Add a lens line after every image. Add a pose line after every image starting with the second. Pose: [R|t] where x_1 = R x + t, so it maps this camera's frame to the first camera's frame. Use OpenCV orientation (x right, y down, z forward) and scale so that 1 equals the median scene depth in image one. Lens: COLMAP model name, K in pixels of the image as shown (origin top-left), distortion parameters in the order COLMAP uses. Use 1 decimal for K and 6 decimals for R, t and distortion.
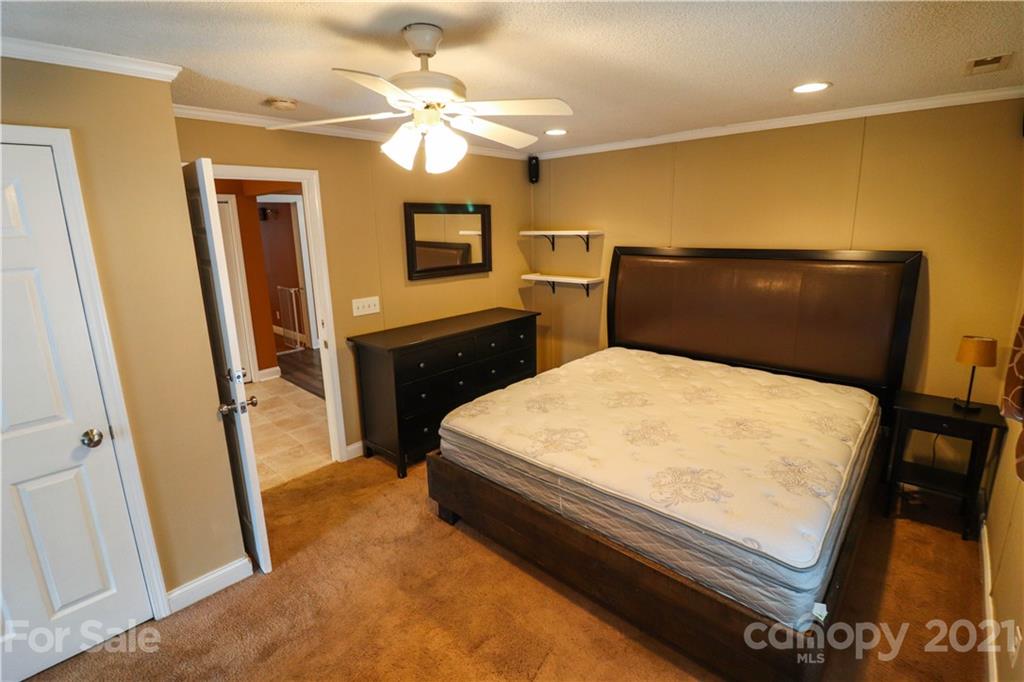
lens RADIAL K [[467.8, 0, 508.0], [0, 467.8, 326.2], [0, 0, 1]] dist [-0.001688, -0.012277]
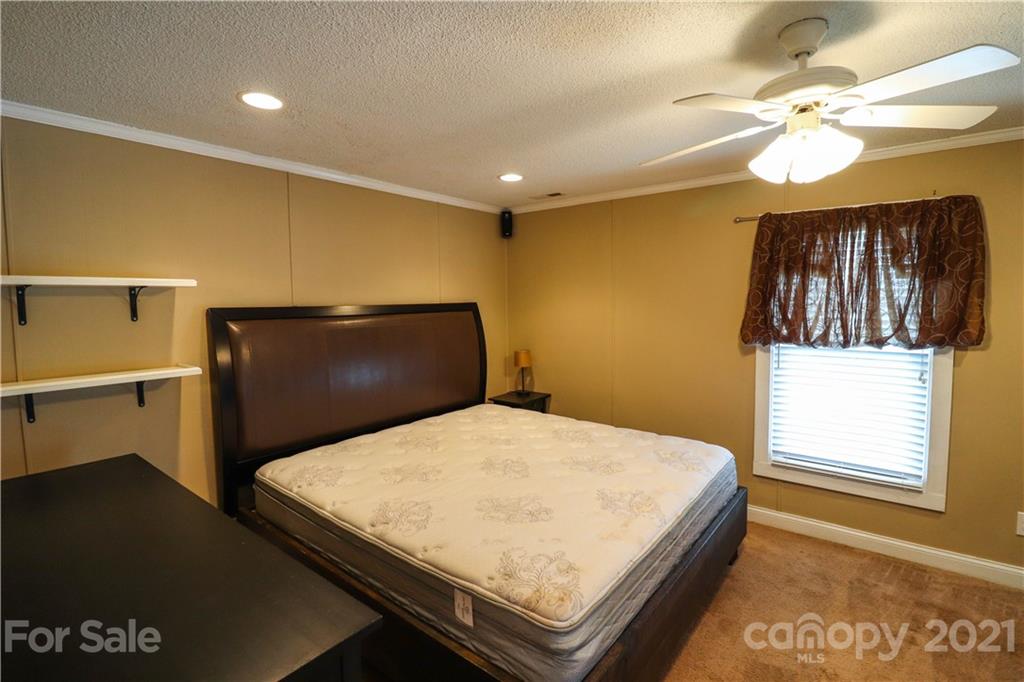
lens RADIAL K [[472.0, 0, 510.0], [0, 472.0, 332.2], [0, 0, 1]] dist [0.001422, -0.011459]
pose [[-0.070755, -0.051586, 0.996159, -0.740038], [0.220333, 0.973186, 0.066046, -0.172804], [-0.972855, 0.224160, -0.057492, 1.215299]]
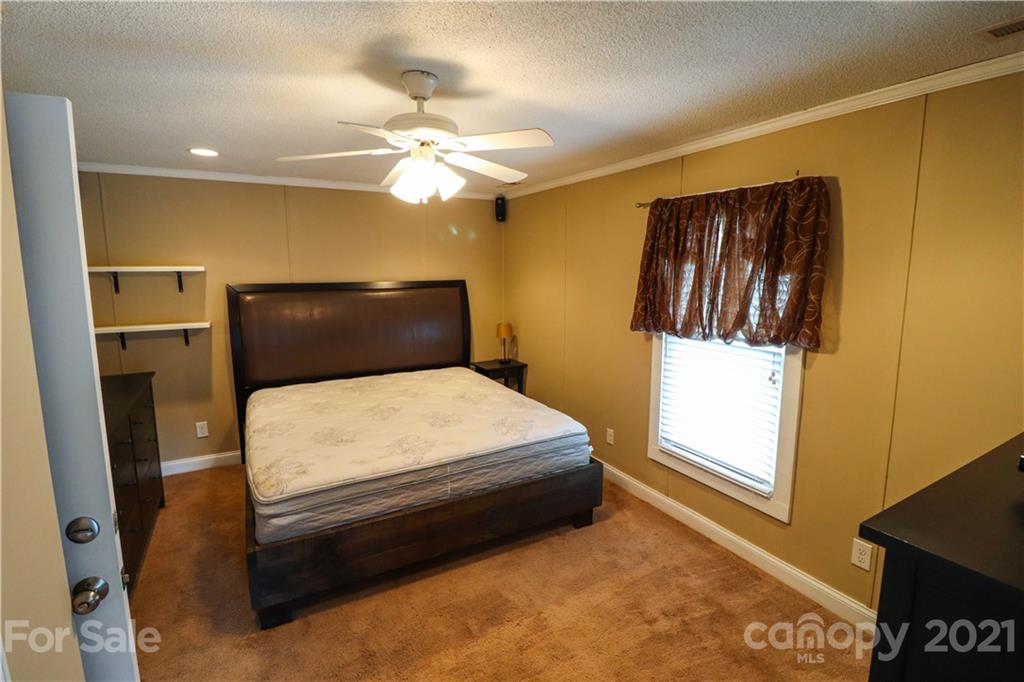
lens RADIAL K [[472.0, 0, 510.0], [0, 472.0, 332.2], [0, 0, 1]] dist [0.001422, -0.011459]
pose [[0.324219, -0.115143, 0.938949, -0.856734], [0.193988, 0.979564, 0.053139, -0.038949], [-0.925878, 0.164916, 0.339929, 0.359704]]
